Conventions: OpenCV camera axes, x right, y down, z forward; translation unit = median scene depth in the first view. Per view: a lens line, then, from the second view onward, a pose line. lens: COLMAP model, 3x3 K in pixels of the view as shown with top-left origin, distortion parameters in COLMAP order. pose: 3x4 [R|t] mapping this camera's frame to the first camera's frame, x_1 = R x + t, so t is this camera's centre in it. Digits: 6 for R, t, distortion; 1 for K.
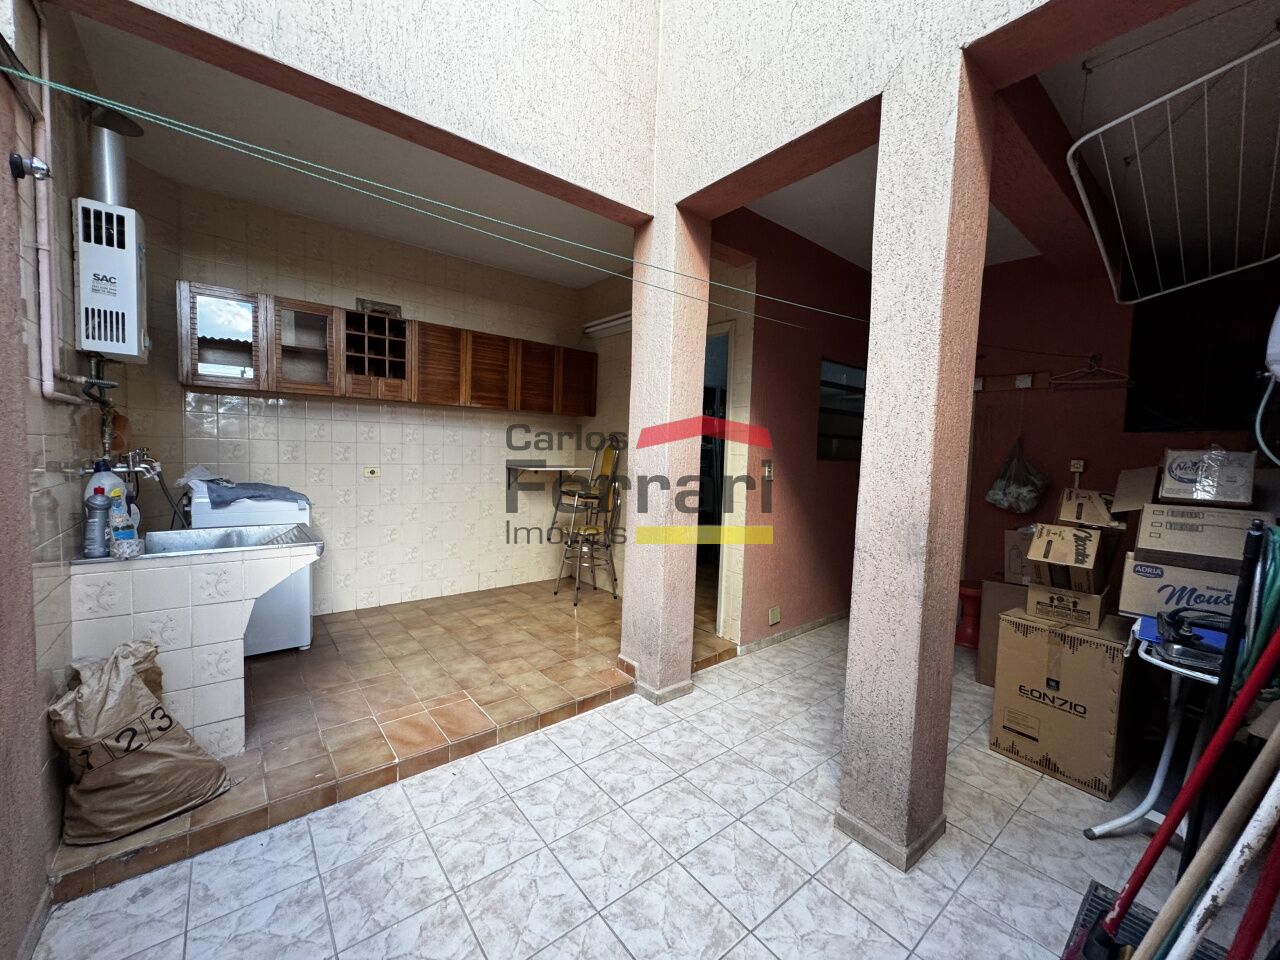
lens RADIAL K [[509.9, 0, 640.0], [0, 509.9, 480.0], [0, 0, 1]] dist [-0.000649, -0.000065]
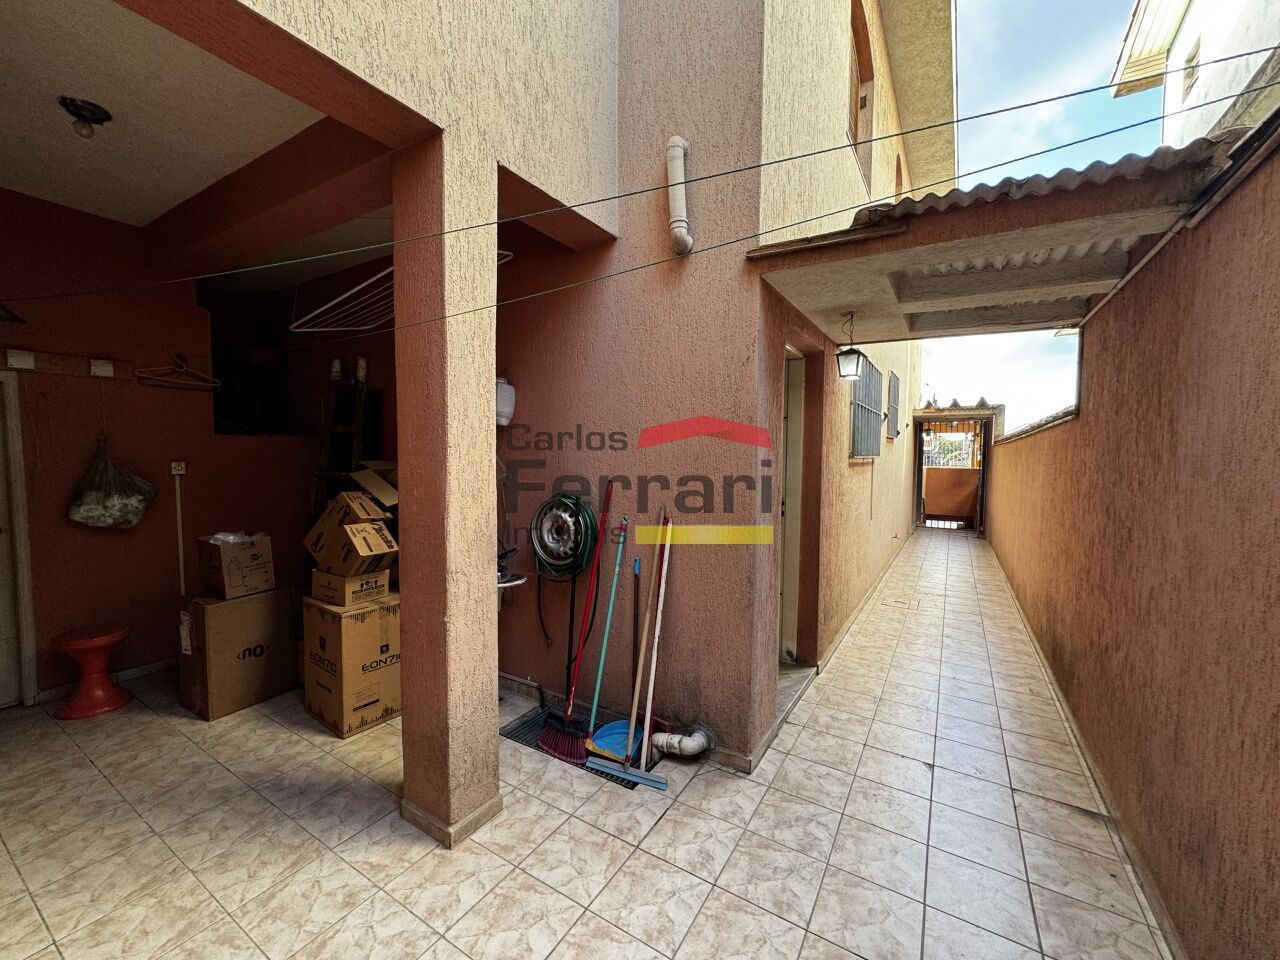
lens RADIAL K [[509.9, 0, 640.0], [0, 509.9, 480.0], [0, 0, 1]] dist [-0.000649, -0.000065]
pose [[-0.338199, -0.087897, 0.936961, -0.518869], [0.035575, 0.993723, 0.106063, -0.117051], [-0.940402, 0.069202, -0.332949, 0.773476]]
